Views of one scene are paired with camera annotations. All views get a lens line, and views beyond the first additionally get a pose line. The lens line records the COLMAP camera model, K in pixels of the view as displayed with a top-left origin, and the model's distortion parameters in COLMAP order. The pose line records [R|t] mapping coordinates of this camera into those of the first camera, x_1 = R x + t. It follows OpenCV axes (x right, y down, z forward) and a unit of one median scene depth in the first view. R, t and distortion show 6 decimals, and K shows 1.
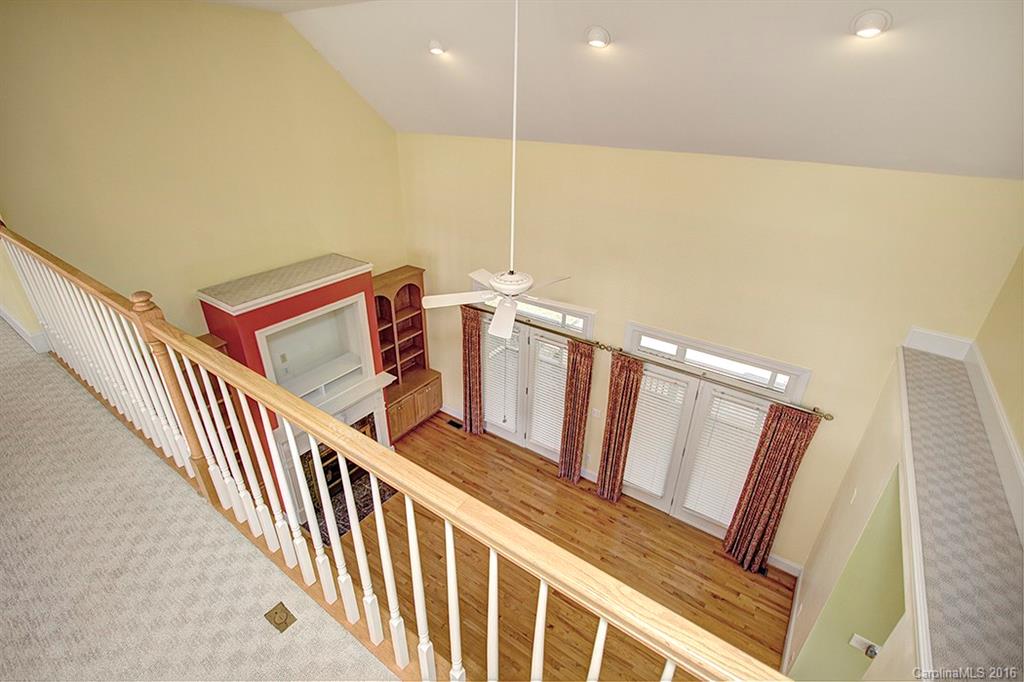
lens RADIAL K [[473.2, 0, 506.0], [0, 473.2, 340.6], [0, 0, 1]] dist [-0.018387, 0.000505]
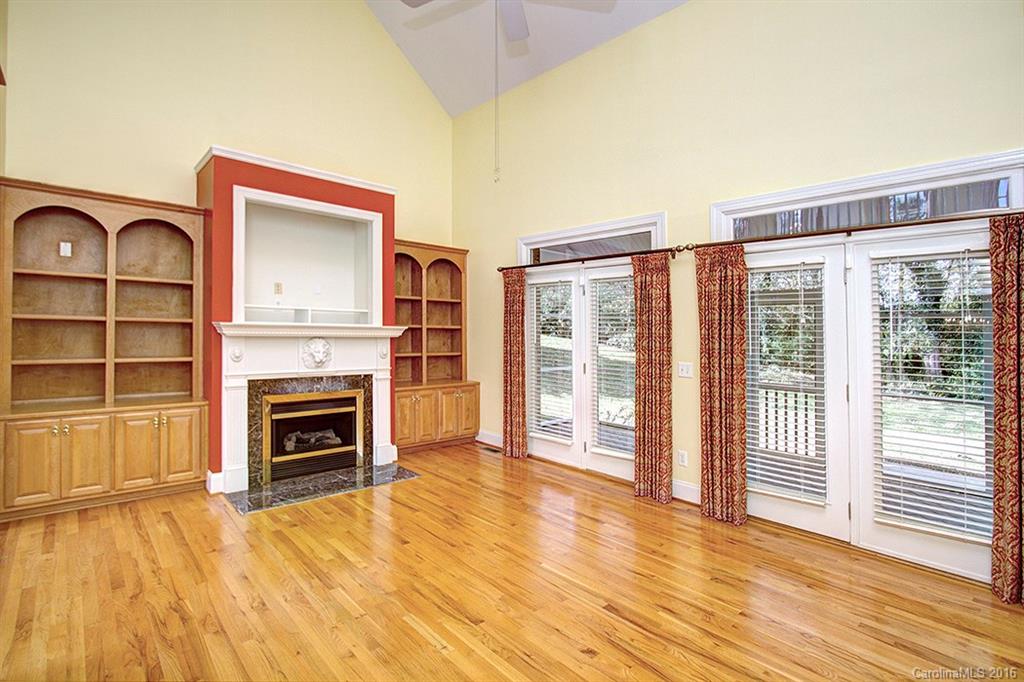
lens RADIAL K [[473.2, 0, 516.6], [0, 473.2, 339.8], [0, 0, 1]] dist [-0.018387, 0.000505]
pose [[0.979496, -0.021837, -0.200276, 0.089063], [-0.074264, 0.884965, -0.459697, 0.409500], [0.187276, 0.465145, 0.865198, 0.356006]]
